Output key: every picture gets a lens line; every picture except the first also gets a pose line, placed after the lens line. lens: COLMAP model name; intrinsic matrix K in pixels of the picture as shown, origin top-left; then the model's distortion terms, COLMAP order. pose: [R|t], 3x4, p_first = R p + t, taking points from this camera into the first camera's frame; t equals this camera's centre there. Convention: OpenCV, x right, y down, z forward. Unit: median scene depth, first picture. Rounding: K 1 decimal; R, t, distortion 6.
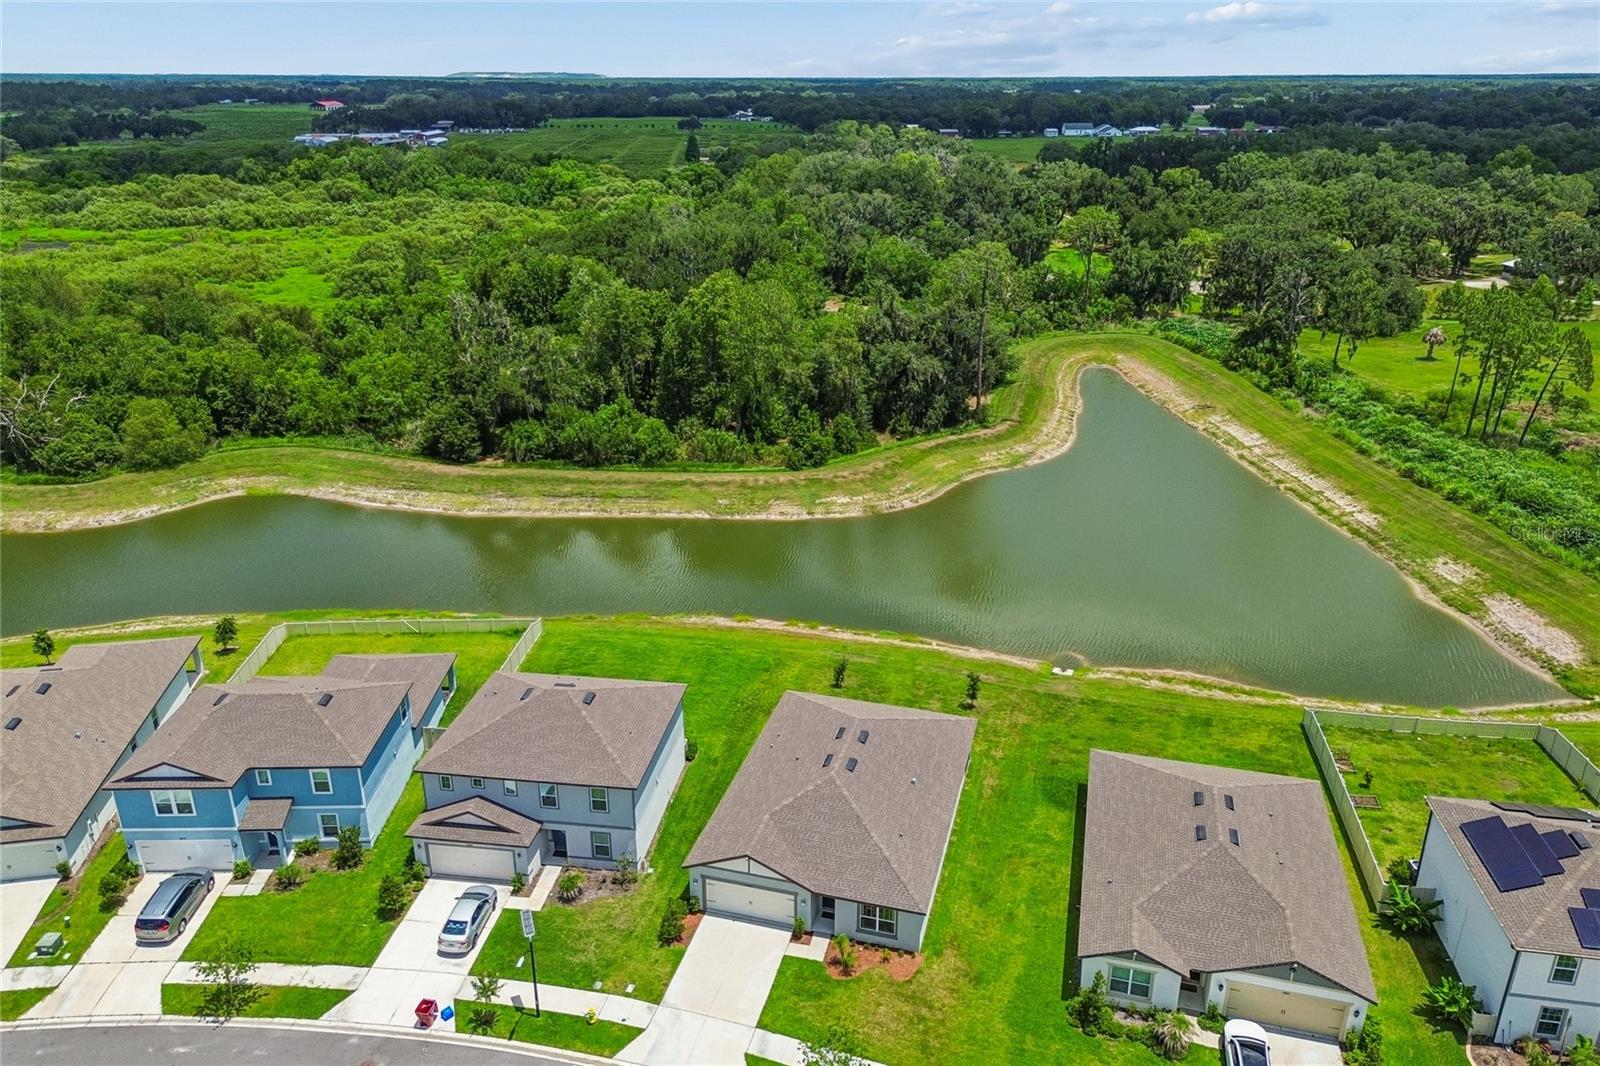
lens RADIAL K [[1137.3, 0, 802.9], [0, 1137.3, 533.1], [0, 0, 1]] dist [0.066427, -0.064082]
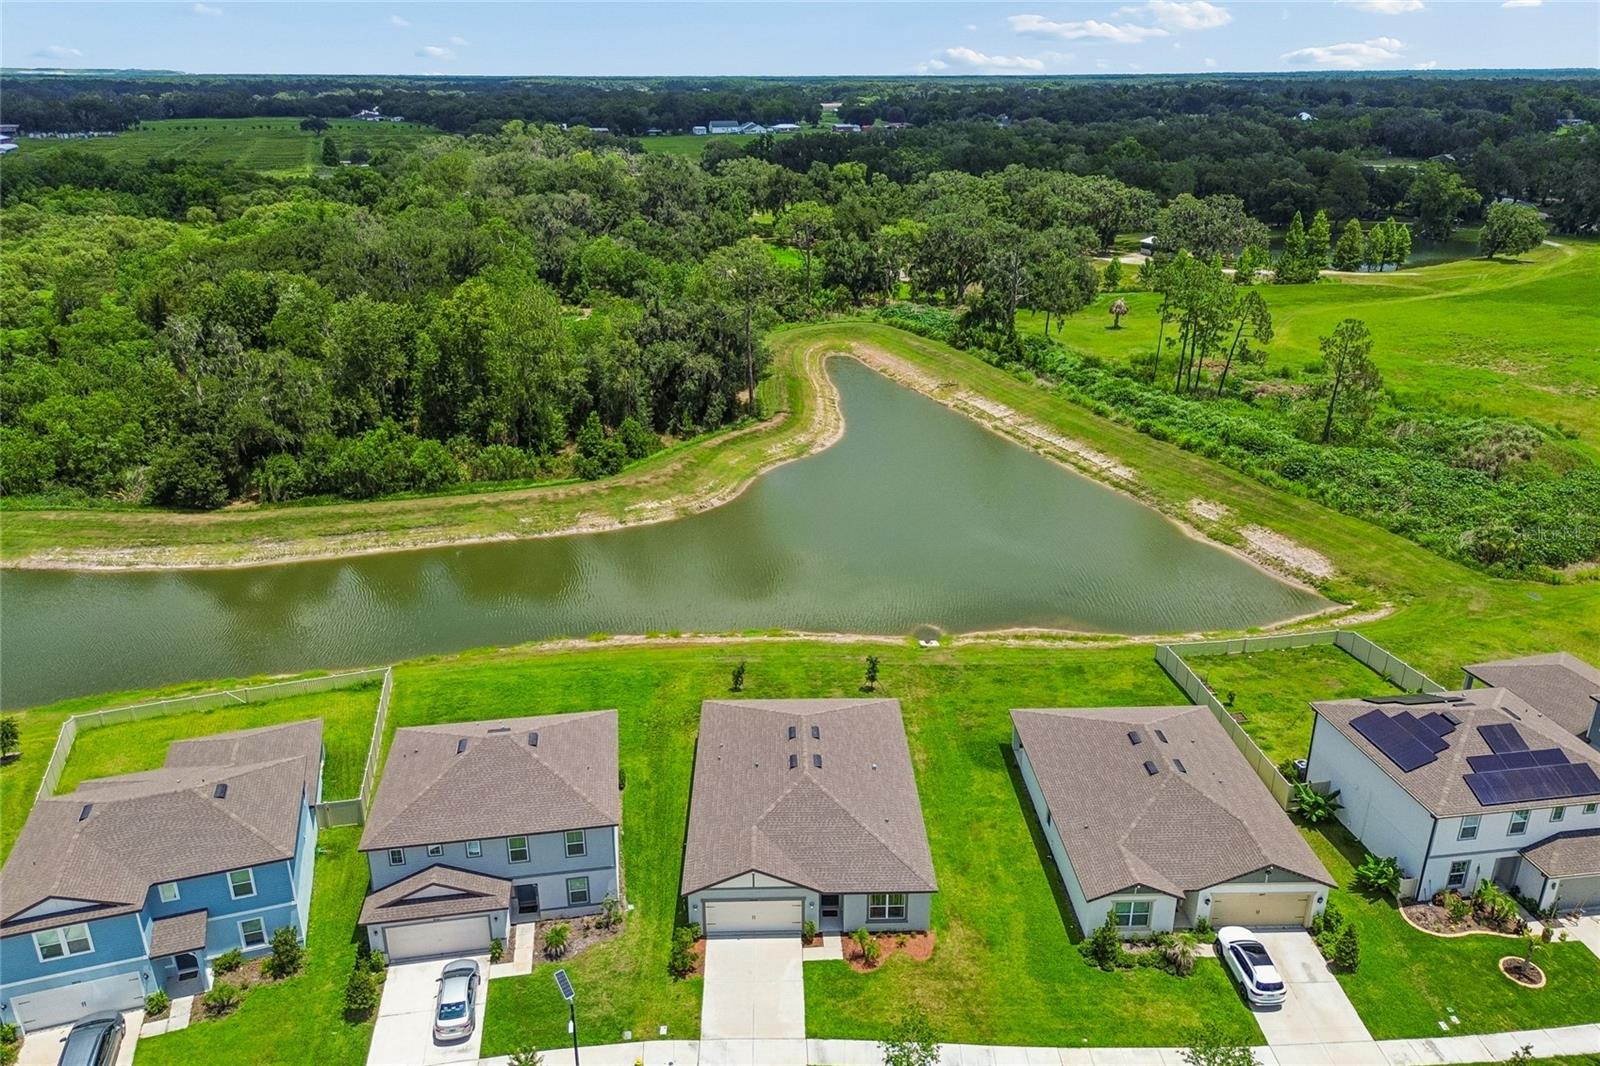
lens RADIAL K [[1137.3, 0, 802.9], [0, 1137.3, 533.1], [0, 0, 1]] dist [0.066427, -0.064082]
pose [[0.954323, -0.112903, 0.276622, -0.117069], [0.112675, 0.993490, 0.016774, -0.007261], [-0.276715, 0.015161, 0.960832, 0.021121]]
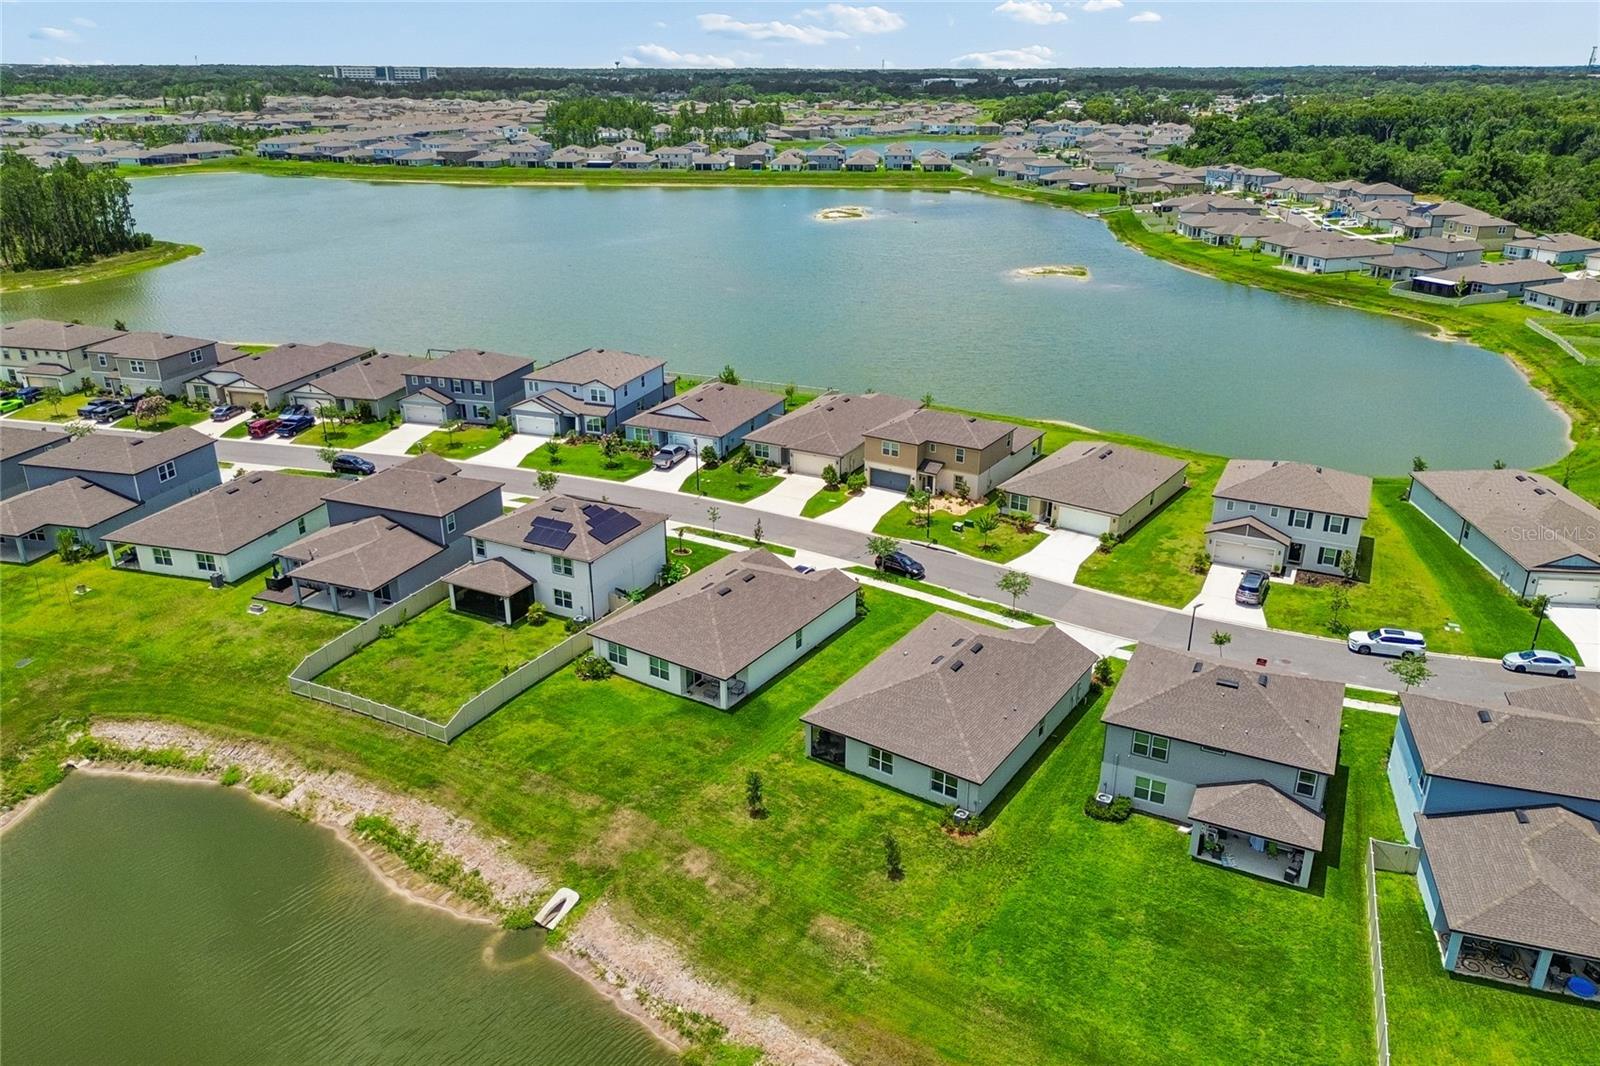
lens RADIAL K [[1144.3, 0, 796.1], [0, 1144.3, 533.3], [0, 0, 1]] dist [0.065919, -0.066141]
pose [[-0.948218, -0.119997, 0.294080, -0.072812], [0.117029, 0.728752, 0.674704, -0.381448], [-0.295274, 0.674182, -0.676973, 0.942494]]
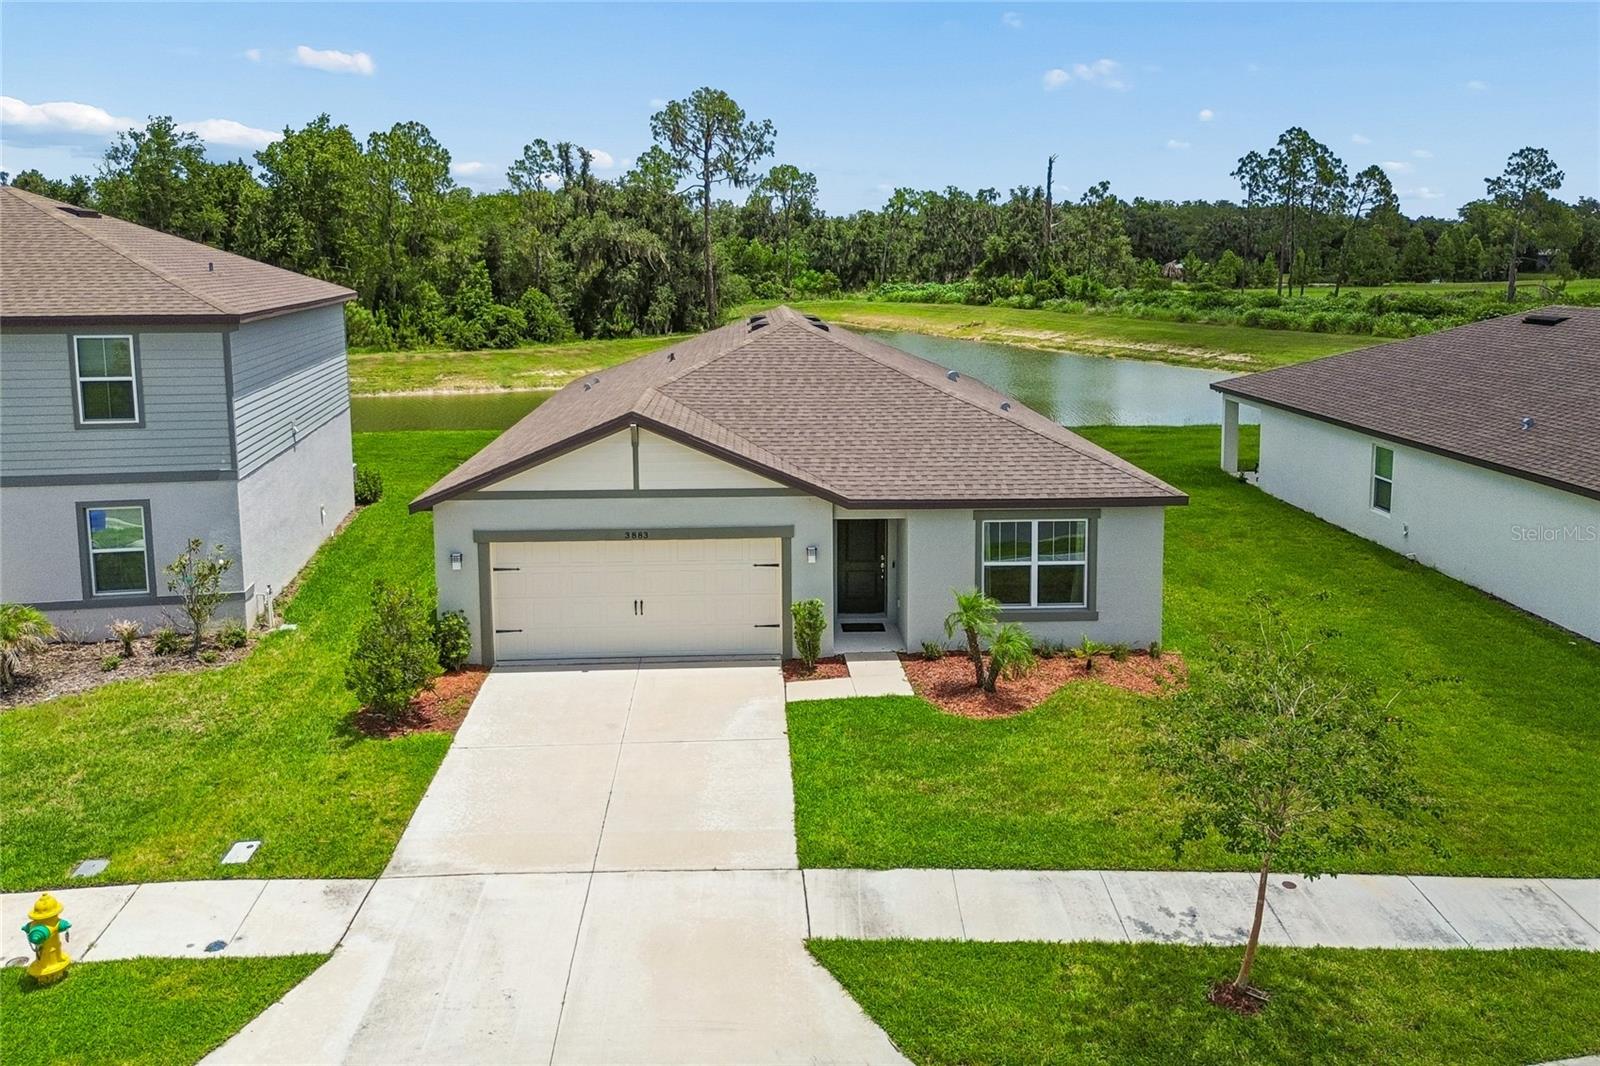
lens RADIAL K [[1223.0, 0, 819.5], [0, 1223.0, 408.0], [0, 0, 1]] dist [0.062014, -0.055951]
pose [[0.944326, -0.043544, 0.326117, -0.053011], [0.122760, 0.966254, -0.226456, 0.173003], [-0.305251, 0.253882, 0.917805, 0.317859]]
